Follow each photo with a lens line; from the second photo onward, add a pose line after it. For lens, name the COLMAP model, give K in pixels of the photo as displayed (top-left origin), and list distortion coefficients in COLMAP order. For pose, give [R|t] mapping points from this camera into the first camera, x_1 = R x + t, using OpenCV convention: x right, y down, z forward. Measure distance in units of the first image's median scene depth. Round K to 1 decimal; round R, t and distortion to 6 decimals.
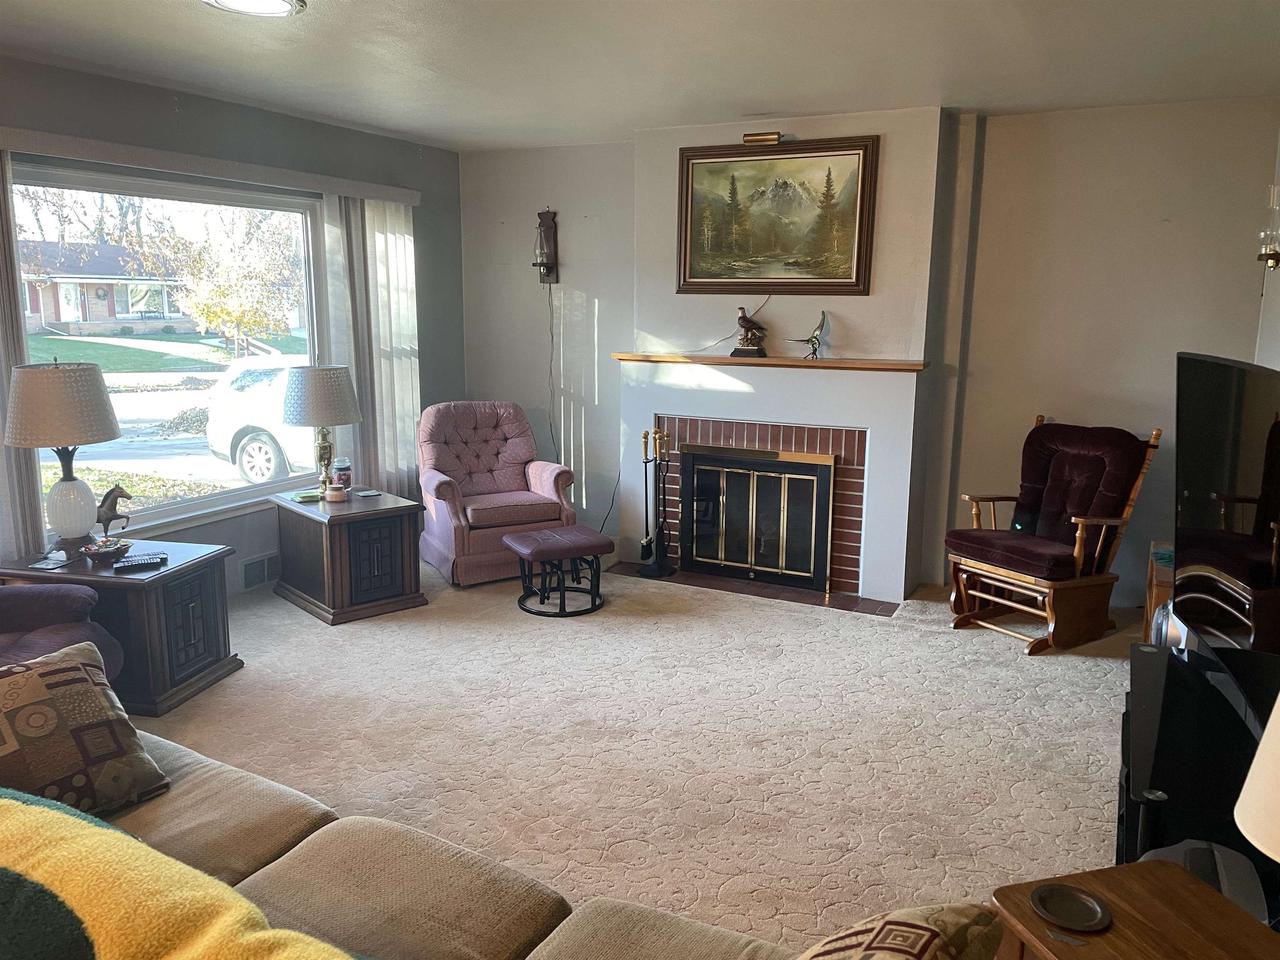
lens RADIAL K [[972.4, 0, 641.2], [0, 972.4, 465.5], [0, 0, 1]] dist [0.069954, -0.119435]
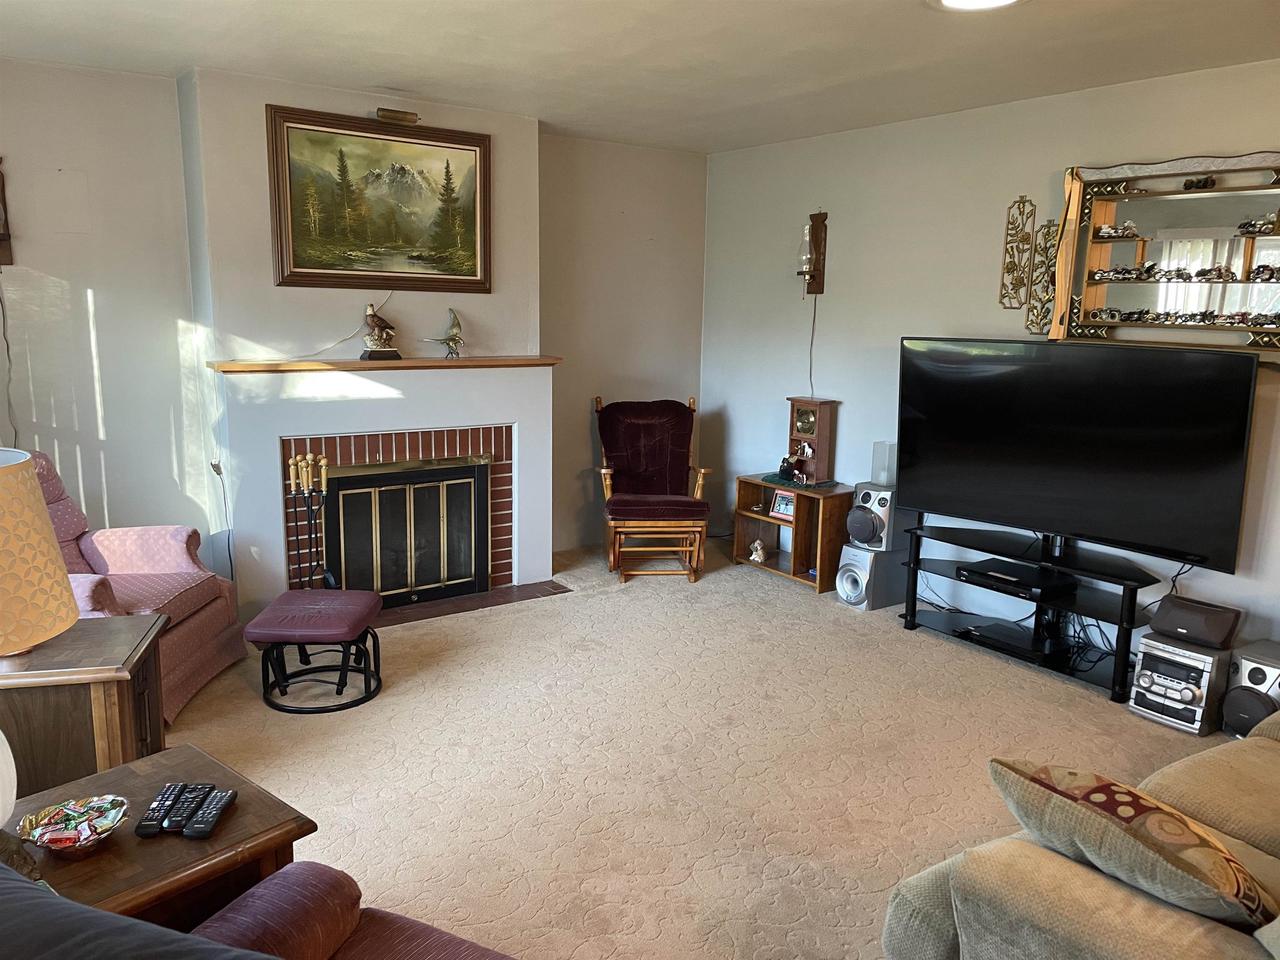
lens RADIAL K [[950.0, 0, 647.0], [0, 950.0, 479.2], [0, 0, 1]] dist [0.067183, -0.103805]
pose [[0.455590, -0.160865, 0.875534, -0.579475], [0.136469, 0.984532, 0.109879, -0.068834], [-0.879667, 0.069423, 0.470496, 0.393189]]
